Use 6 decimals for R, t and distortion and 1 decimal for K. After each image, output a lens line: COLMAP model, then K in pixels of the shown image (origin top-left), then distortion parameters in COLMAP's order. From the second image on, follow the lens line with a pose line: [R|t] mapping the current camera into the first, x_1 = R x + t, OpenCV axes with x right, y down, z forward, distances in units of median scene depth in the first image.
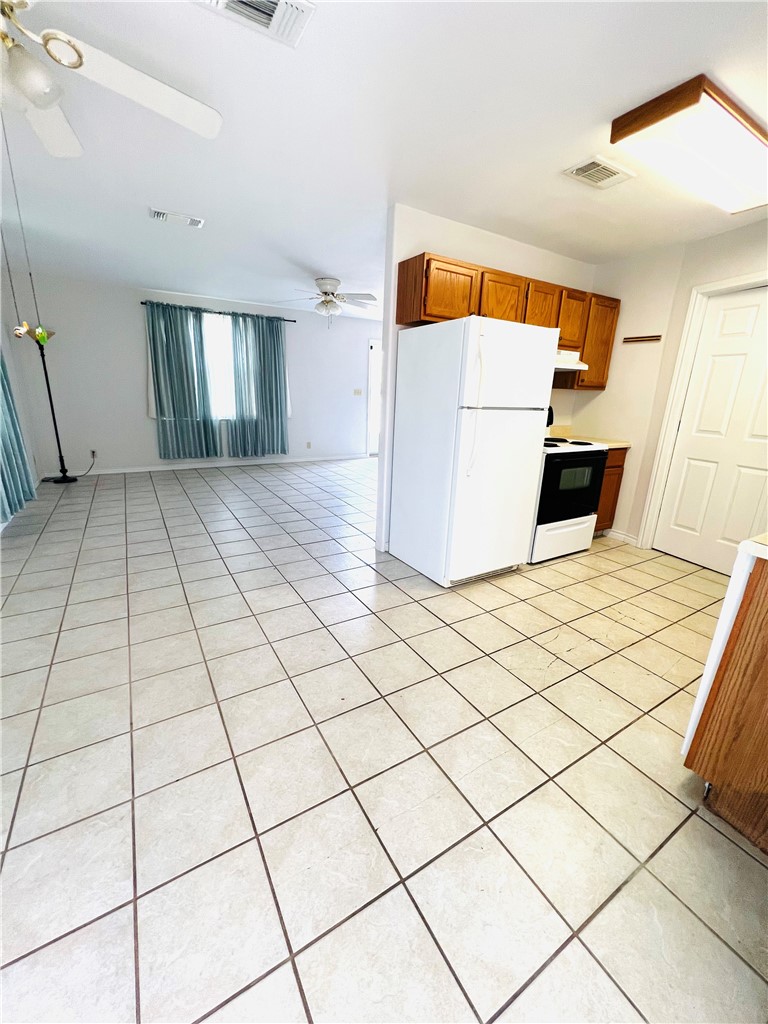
lens RADIAL K [[412.4, 0, 385.3], [0, 412.4, 514.1], [0, 0, 1]] dist [-0.004122, 0.000854]
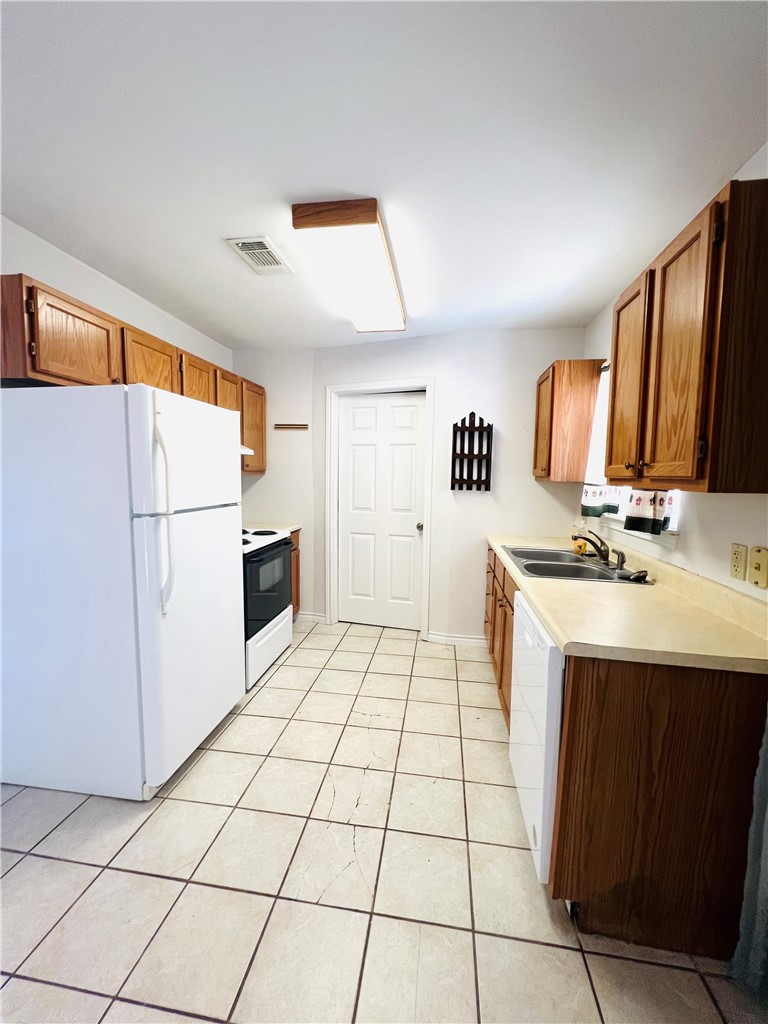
lens RADIAL K [[412.4, 0, 382.4], [0, 412.4, 512.4], [0, 0, 1]] dist [-0.004122, 0.000854]
pose [[0.640382, -0.097317, 0.761866, -0.051891], [0.228365, 0.971205, -0.067894, -0.109291], [-0.733321, 0.217462, 0.644166, 0.248393]]
